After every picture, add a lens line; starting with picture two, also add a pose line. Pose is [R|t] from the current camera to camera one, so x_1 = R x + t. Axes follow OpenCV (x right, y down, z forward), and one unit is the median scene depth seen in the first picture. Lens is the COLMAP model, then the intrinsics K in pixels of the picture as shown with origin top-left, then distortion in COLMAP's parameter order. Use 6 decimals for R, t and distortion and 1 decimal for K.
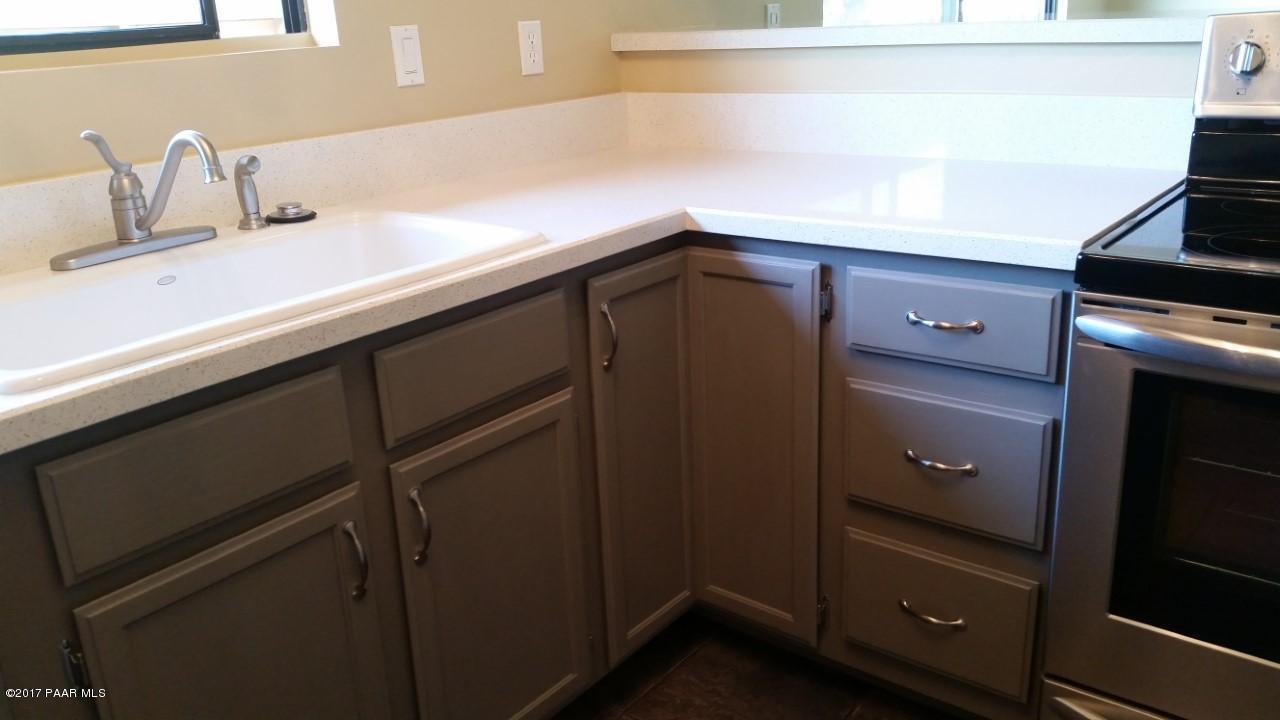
lens RADIAL K [[1061.2, 0, 640.0], [0, 1061.2, 360.0], [0, 0, 1]] dist [0.159559, -0.349174]
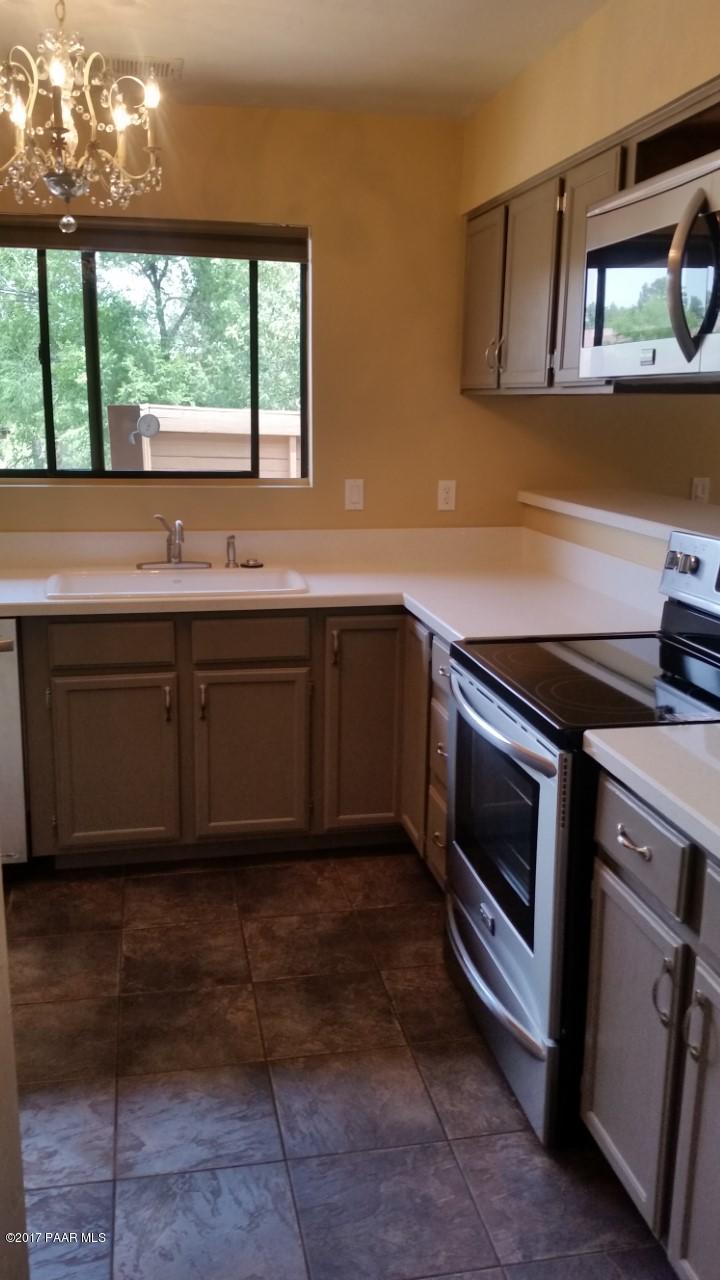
lens RADIAL K [[1061.2, 0, 360.0], [0, 1061.2, 640.0], [0, 0, 1]] dist [0.159559, -0.349174]
pose [[0.767501, 0.199929, -0.609073, 1.158755], [-0.252919, 0.967487, -0.001129, -0.044548], [0.589045, 0.154913, 0.793113, -0.509619]]
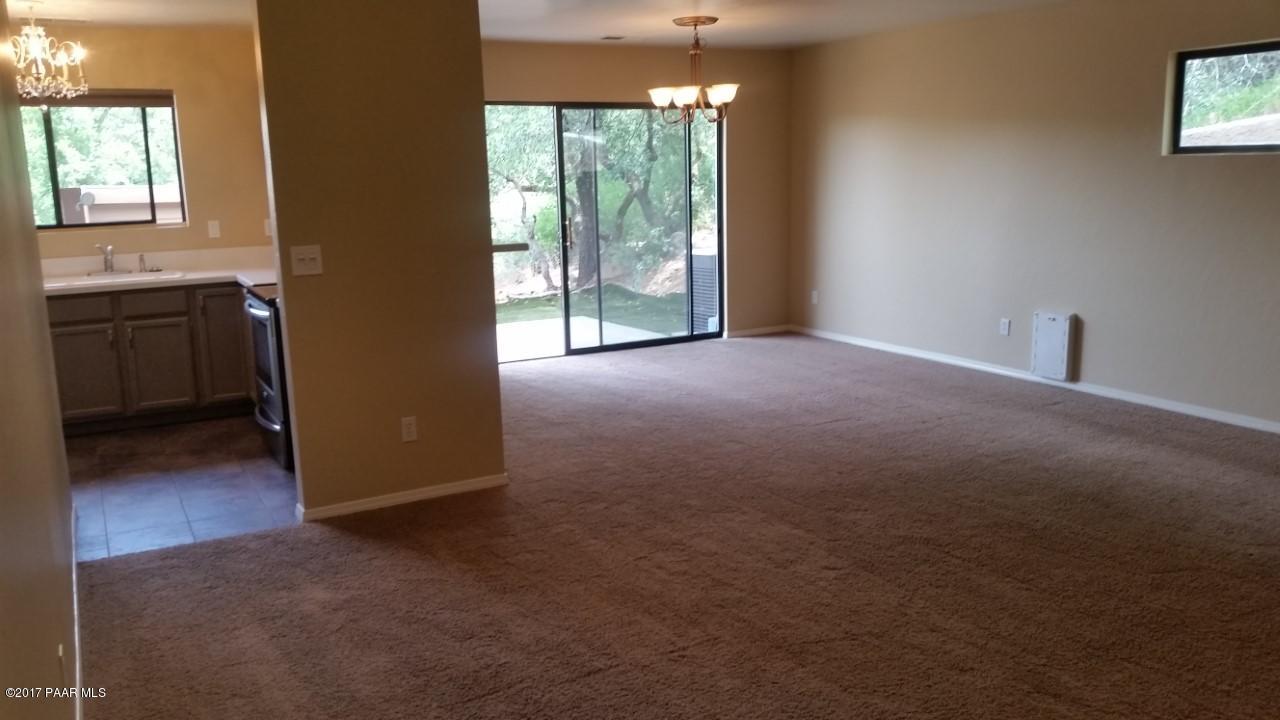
lens RADIAL K [[1061.2, 0, 640.0], [0, 1061.2, 360.0], [0, 0, 1]] dist [0.159559, -0.349174]
pose [[0.916394, 0.098650, -0.387930, 2.838992], [-0.144386, 0.985374, -0.090498, 0.285151], [0.373329, 0.138943, 0.917235, -1.873982]]
